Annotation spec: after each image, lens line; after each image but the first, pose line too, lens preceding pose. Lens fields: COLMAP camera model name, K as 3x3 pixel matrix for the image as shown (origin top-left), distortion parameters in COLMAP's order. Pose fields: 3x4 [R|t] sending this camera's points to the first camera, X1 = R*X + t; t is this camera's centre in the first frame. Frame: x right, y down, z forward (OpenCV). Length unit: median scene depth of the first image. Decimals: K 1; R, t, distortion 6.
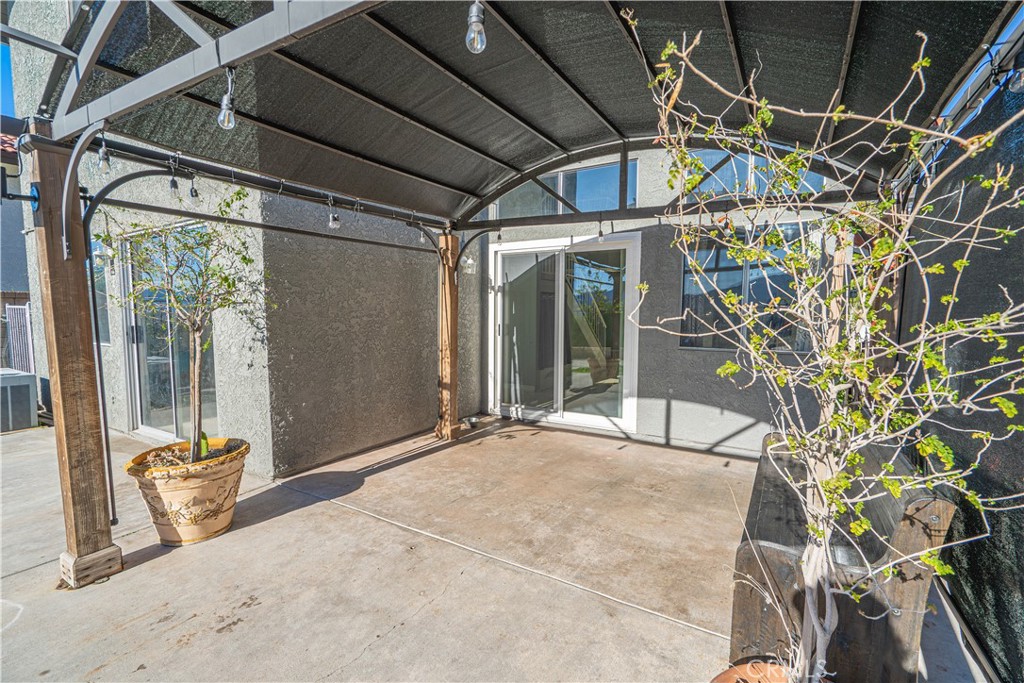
lens RADIAL K [[462.3, 0, 519.3], [0, 462.3, 348.4], [0, 0, 1]] dist [-0.004600, 0.000477]
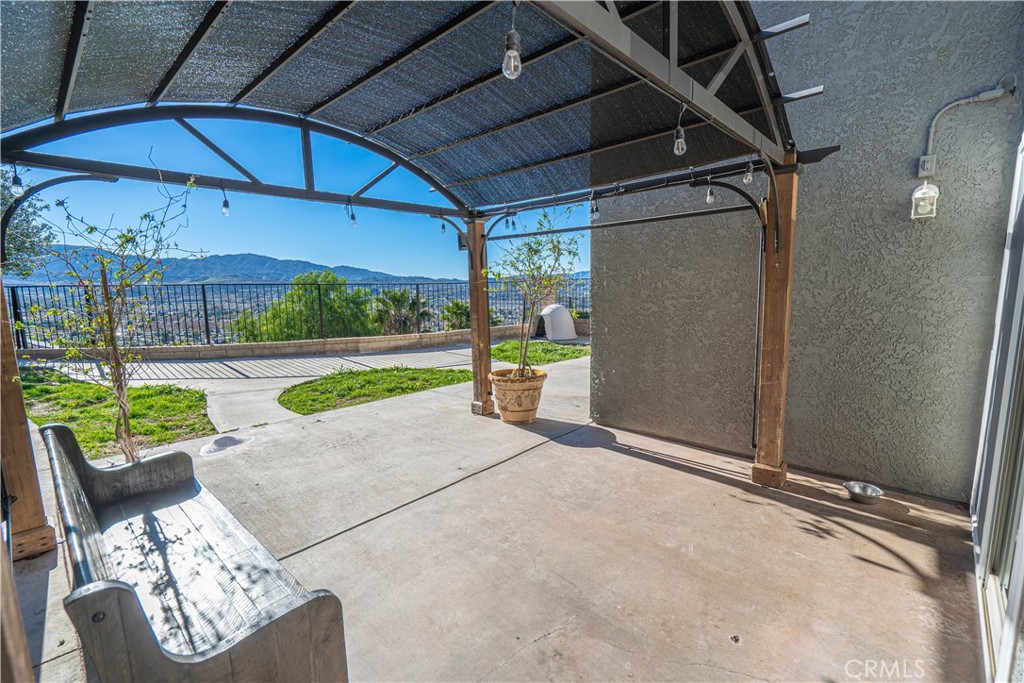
lens RADIAL K [[462.3, 0, 518.4], [0, 462.3, 344.2], [0, 0, 1]] dist [-0.004600, 0.000477]
pose [[-0.211675, 0.122144, -0.969677, 0.614152], [-0.068653, 0.987851, 0.139420, -0.081380], [0.974926, 0.096083, -0.200718, 0.851920]]
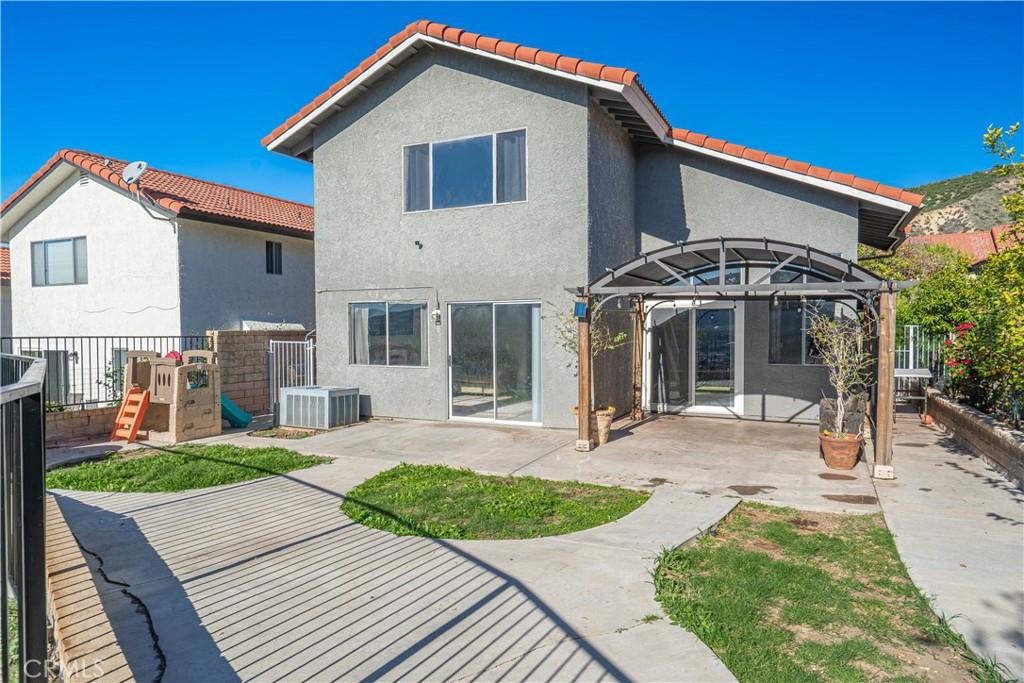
lens RADIAL K [[623.1, 0, 511.7], [0, 623.1, 342.3], [0, 0, 1]] dist [0.006192, 0.000606]
pose [[0.997098, -0.008185, 0.075692, -0.865495], [0.012561, 0.998265, -0.057517, 0.039358], [-0.075090, 0.058301, 0.995471, -1.395321]]
